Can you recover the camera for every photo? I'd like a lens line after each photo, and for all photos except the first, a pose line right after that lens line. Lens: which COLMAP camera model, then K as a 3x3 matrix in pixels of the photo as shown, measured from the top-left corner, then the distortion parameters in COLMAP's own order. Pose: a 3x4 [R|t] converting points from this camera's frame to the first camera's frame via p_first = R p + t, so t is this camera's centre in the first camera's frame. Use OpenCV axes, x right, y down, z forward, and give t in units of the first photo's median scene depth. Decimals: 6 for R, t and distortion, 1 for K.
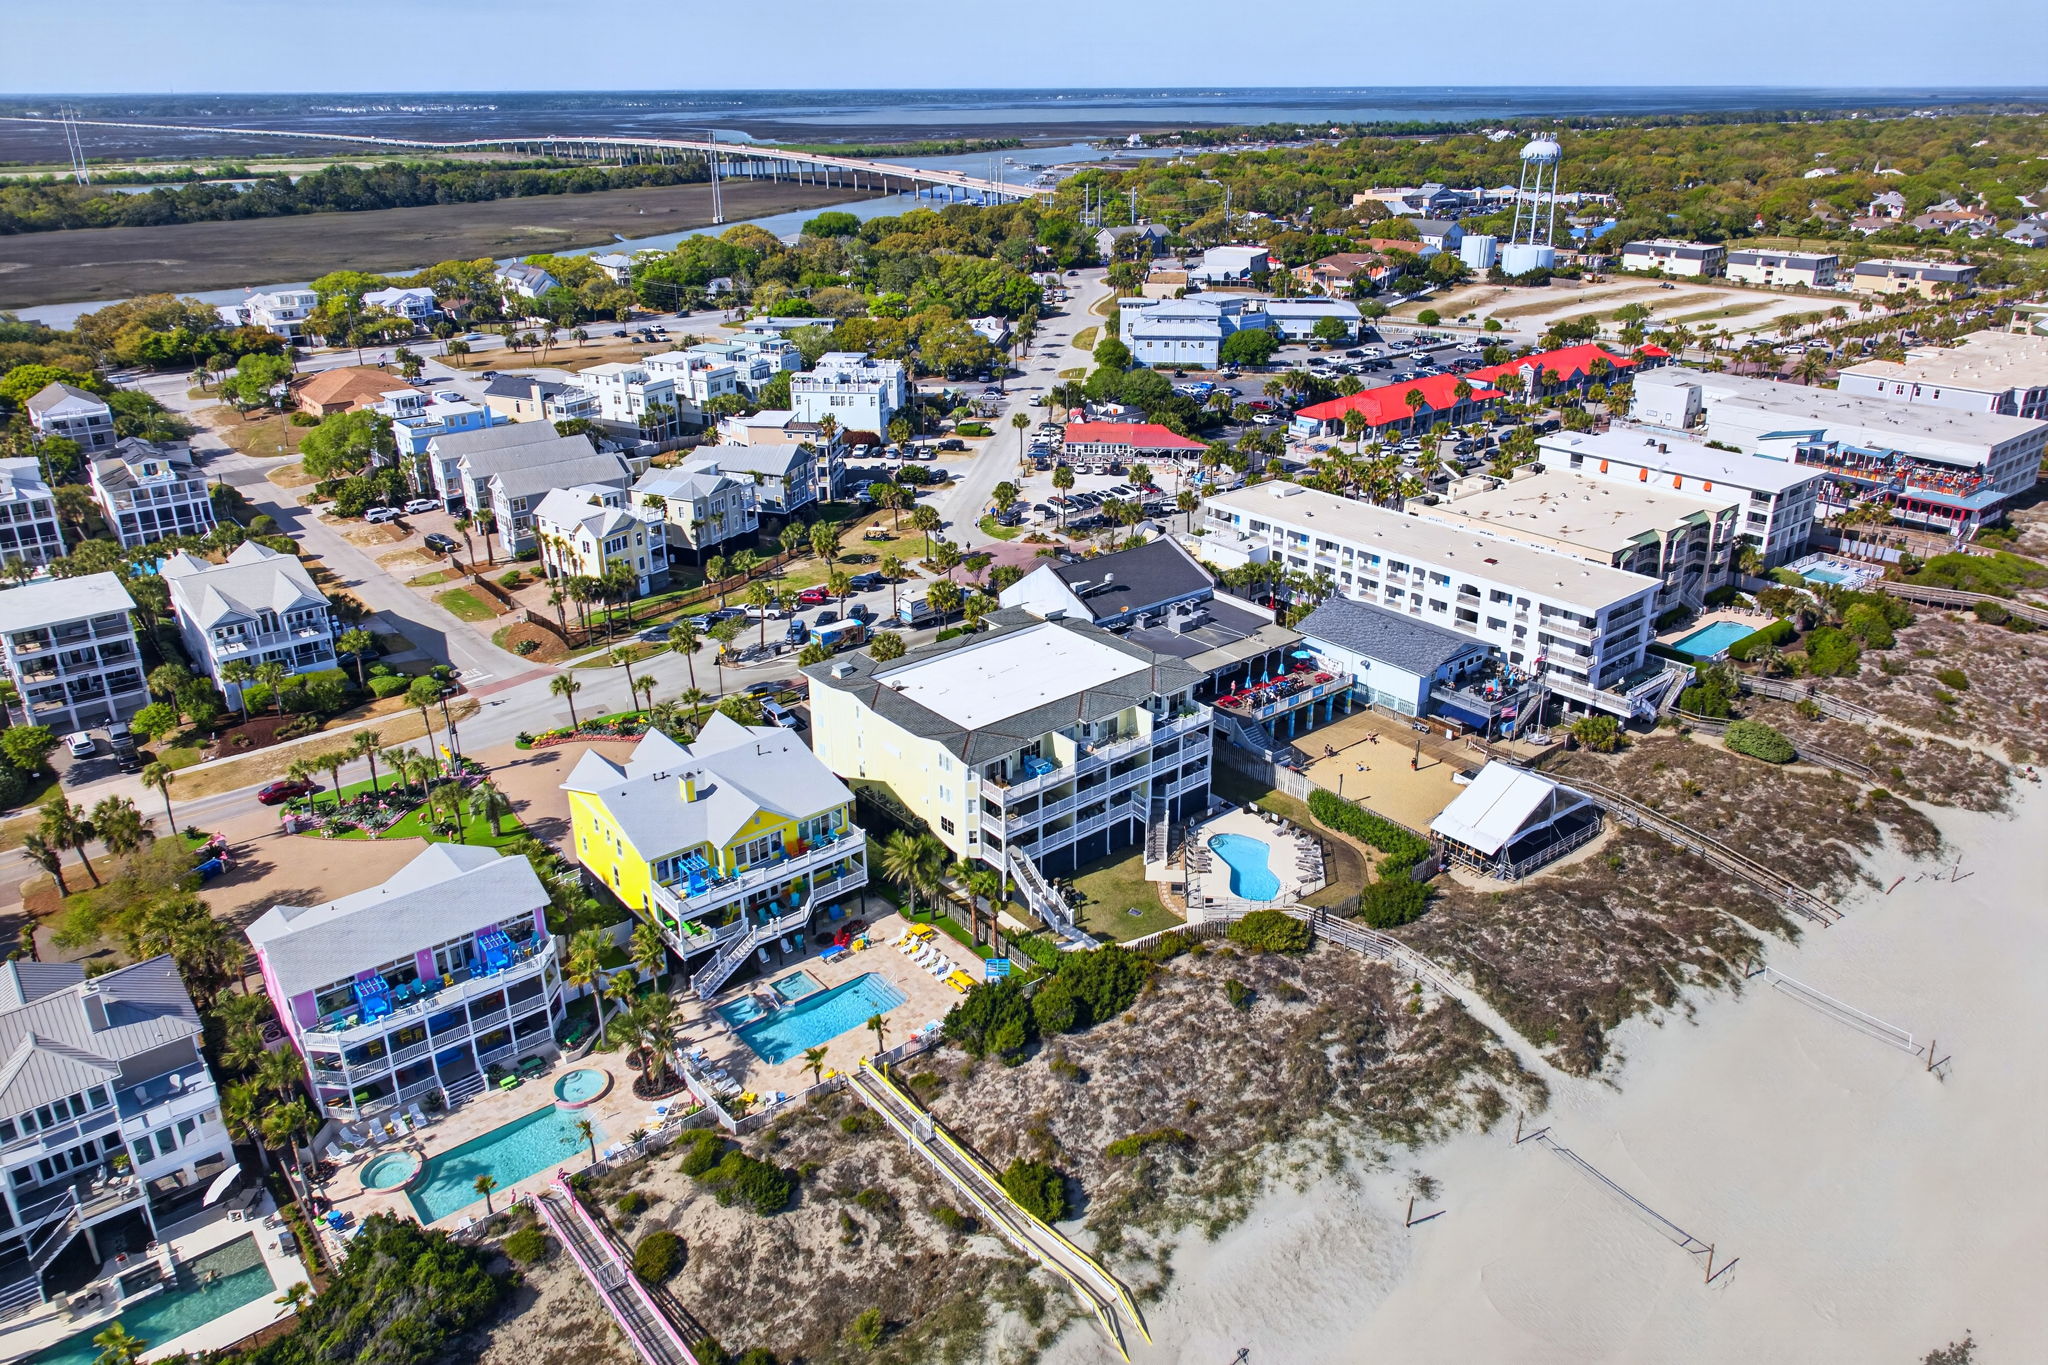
lens RADIAL K [[1385.9, 0, 1024.7], [0, 1385.9, 614.8], [0, 0, 1]] dist [0.016915, -0.038091]
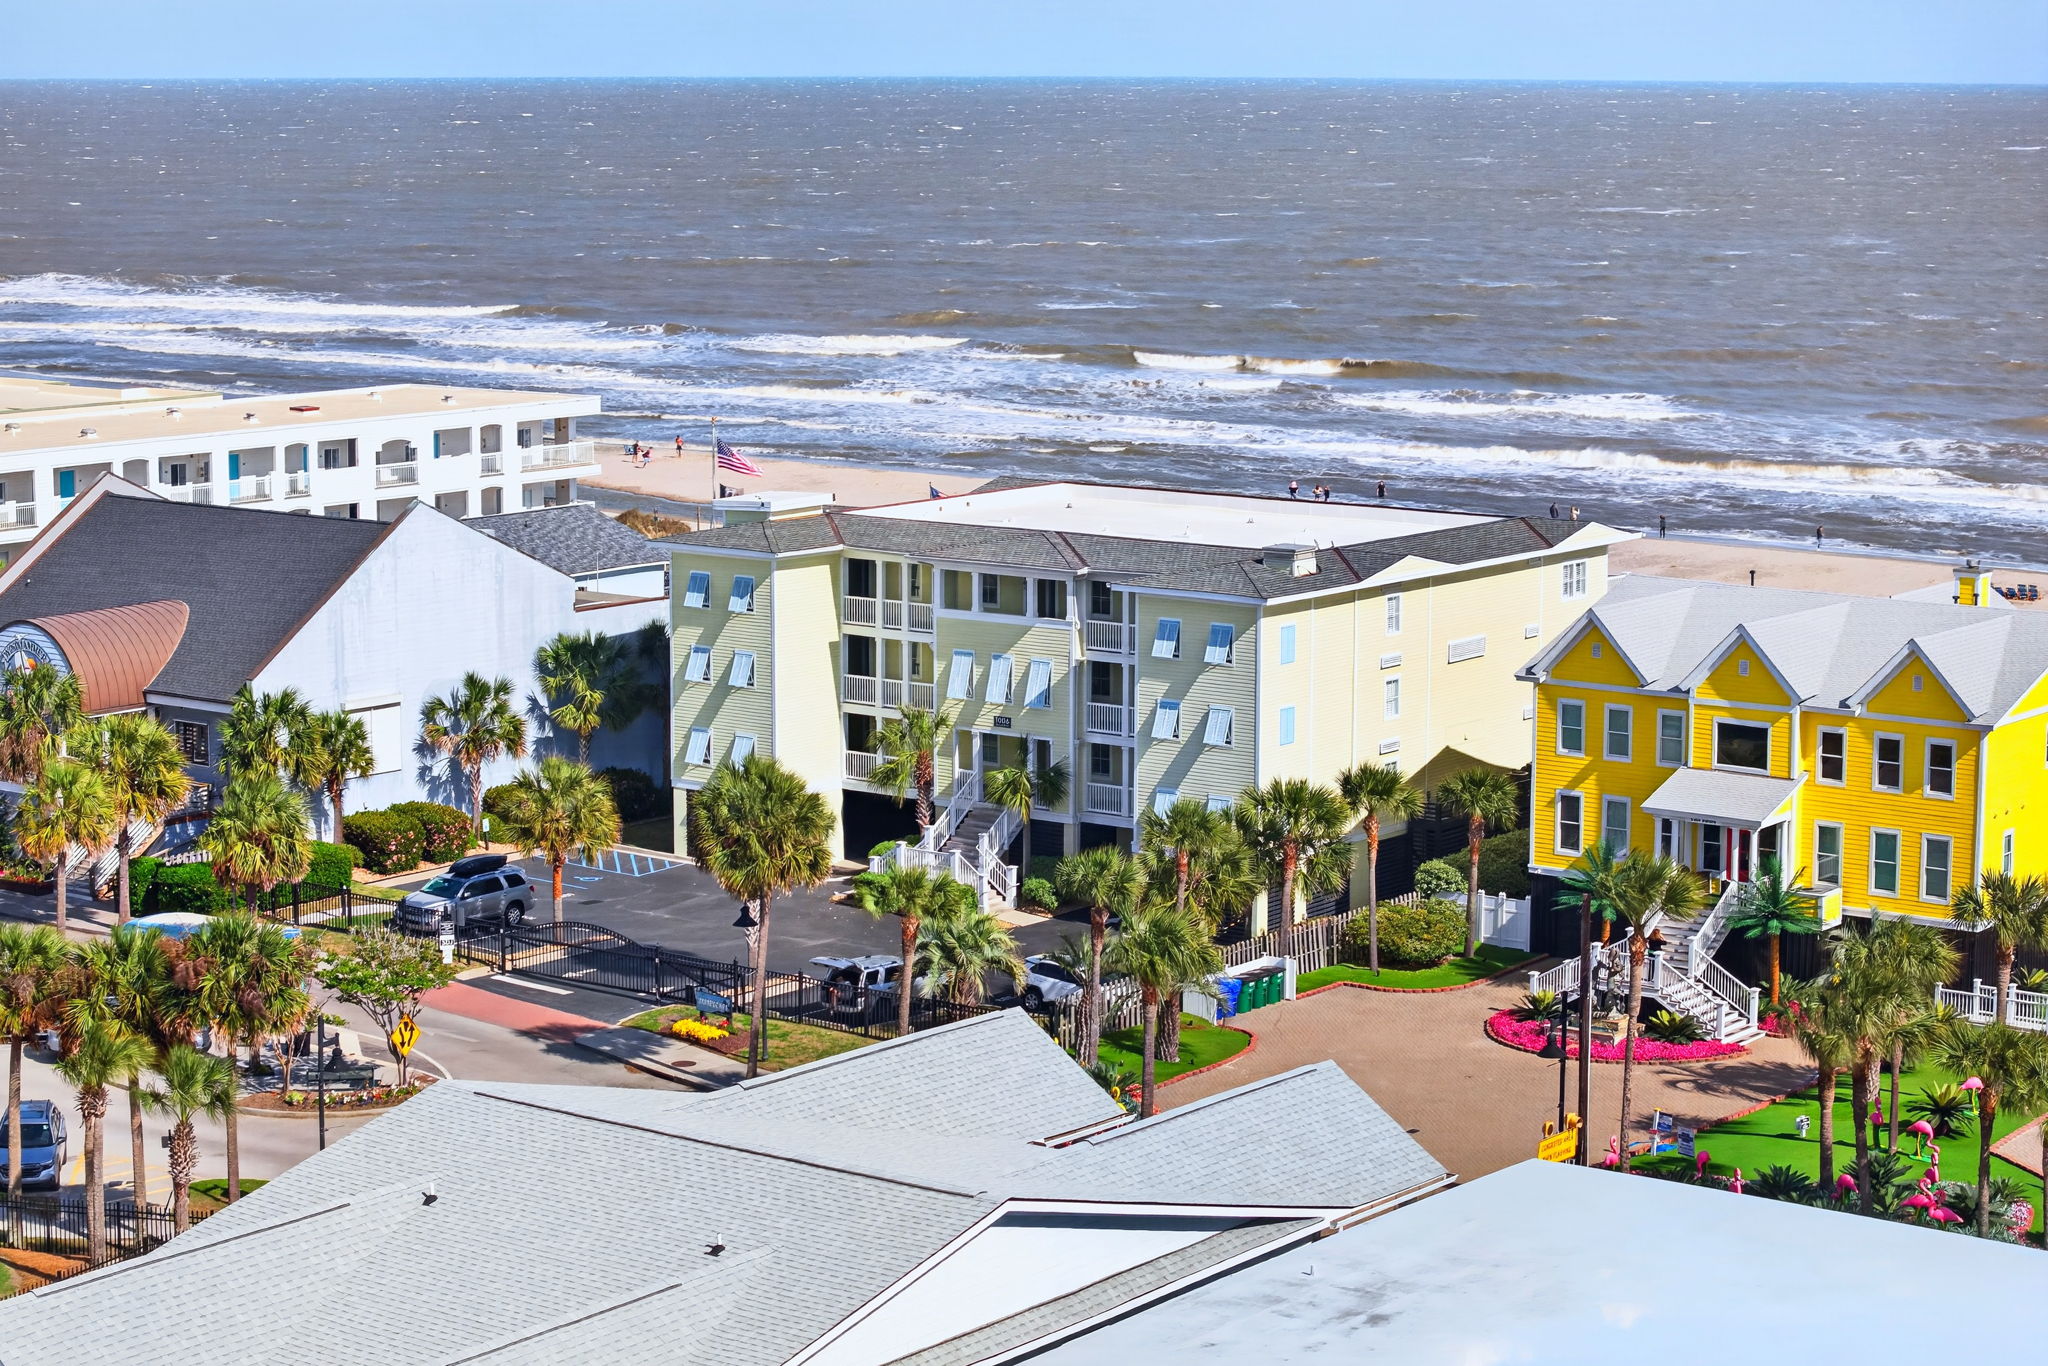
lens RADIAL K [[4076.1, 0, 977.6], [0, 4076.1, 743.9], [0, 0, 1]] dist [-0.267169, 1.571698]
pose [[-0.221666, -0.148546, 0.963742, -1.192849], [0.347564, 0.911381, 0.220417, -0.186390], [-0.911078, 0.383821, -0.150393, 1.278462]]
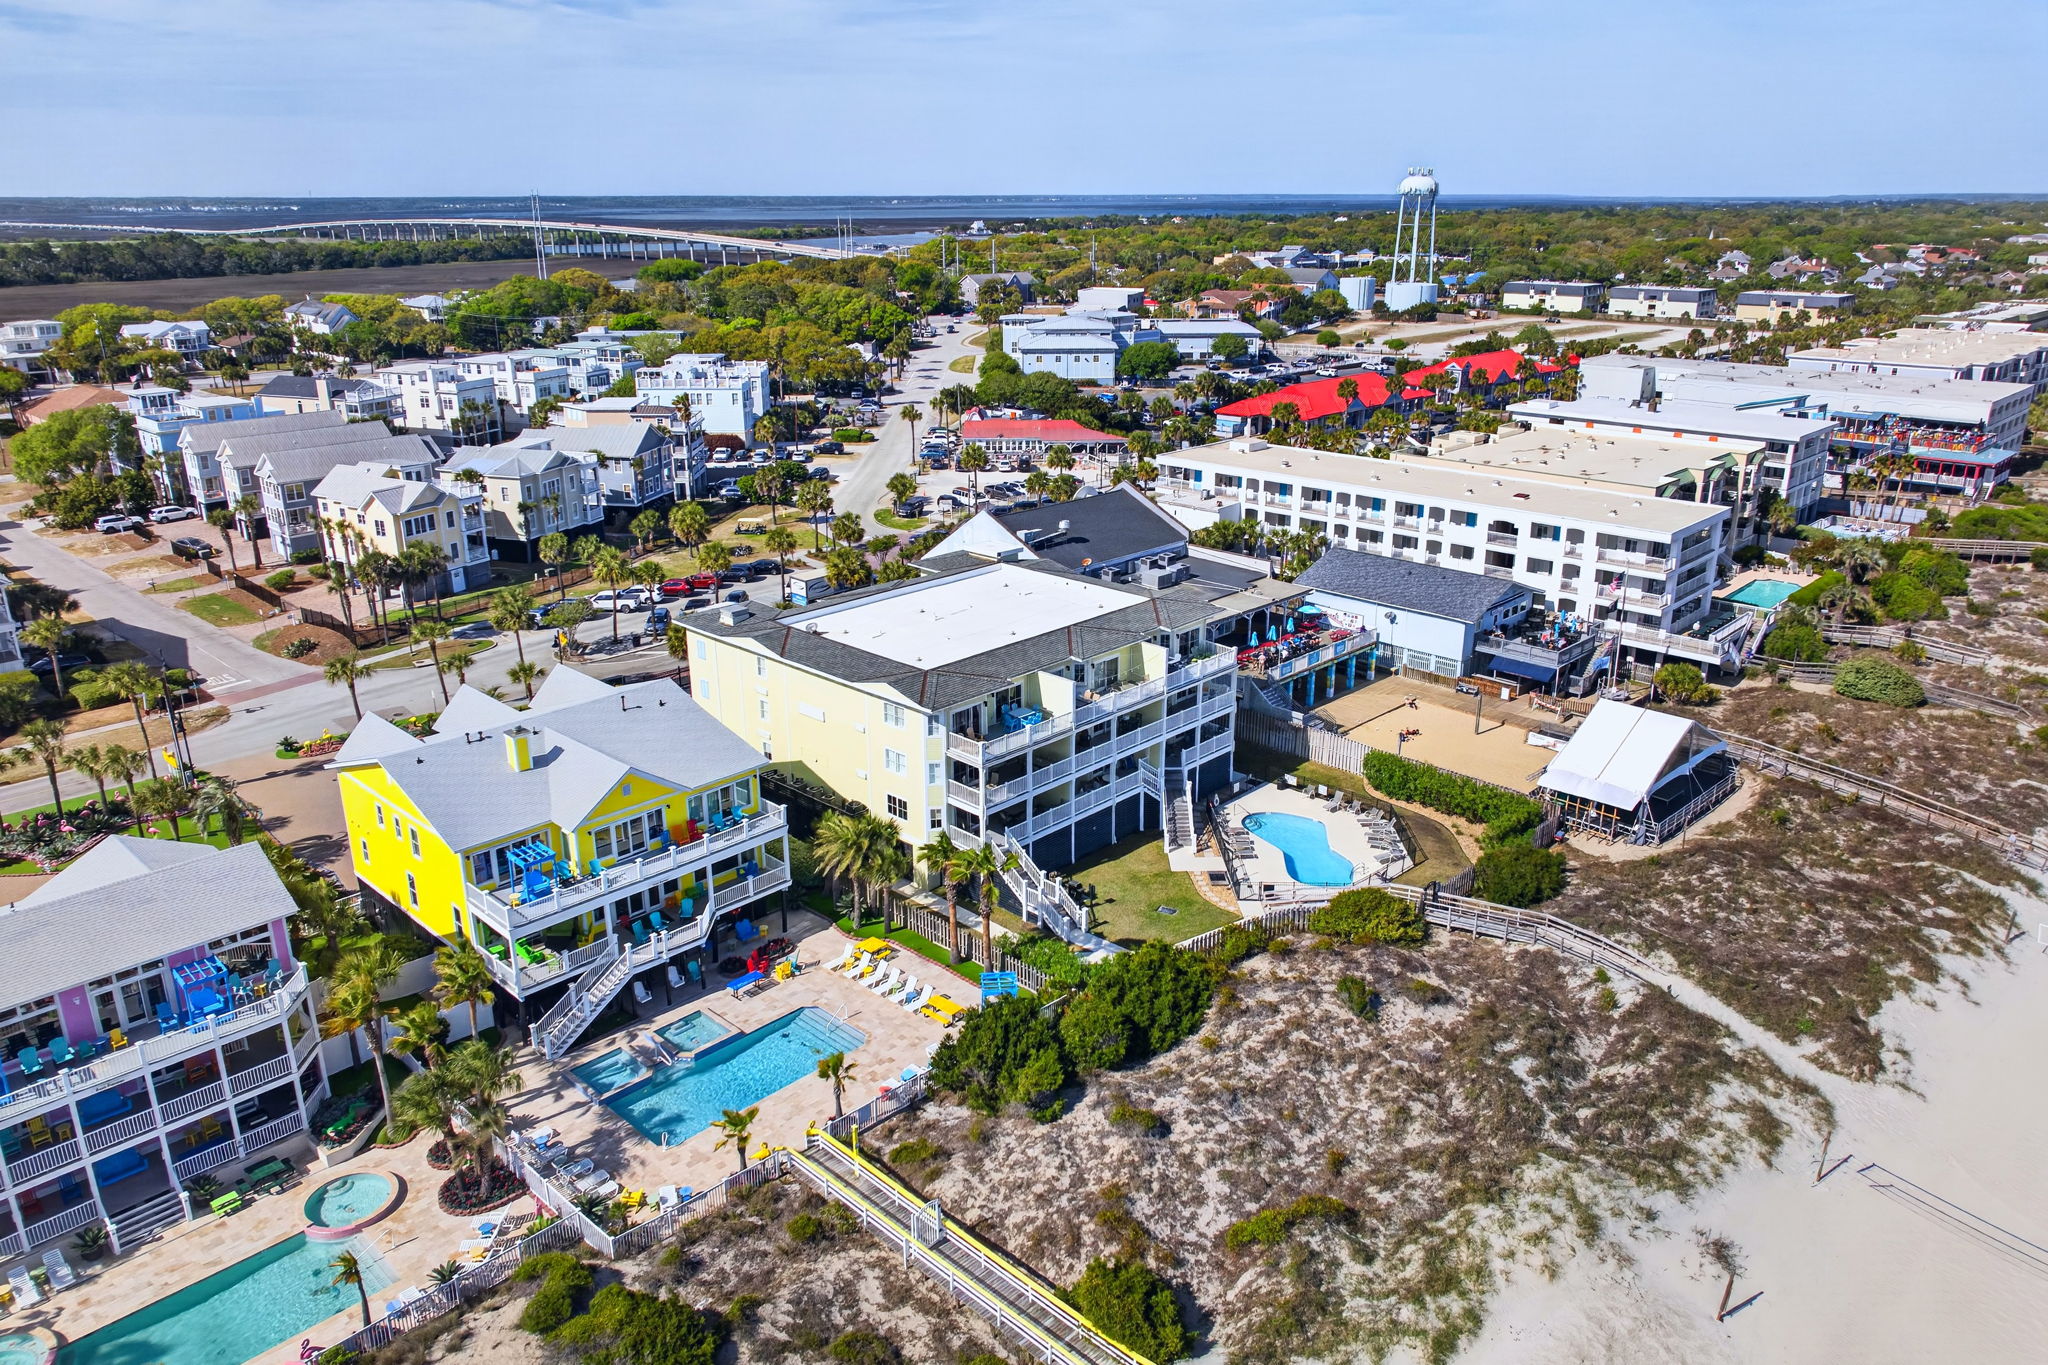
lens RADIAL K [[1409.5, 0, 1026.4], [0, 1409.5, 664.2], [0, 0, 1]] dist [-0.002144, -0.000619]
pose [[0.993608, -0.031879, 0.108293, -0.061192], [0.036398, 0.998536, -0.040006, 0.102708], [-0.106859, 0.043692, 0.993314, 0.251981]]
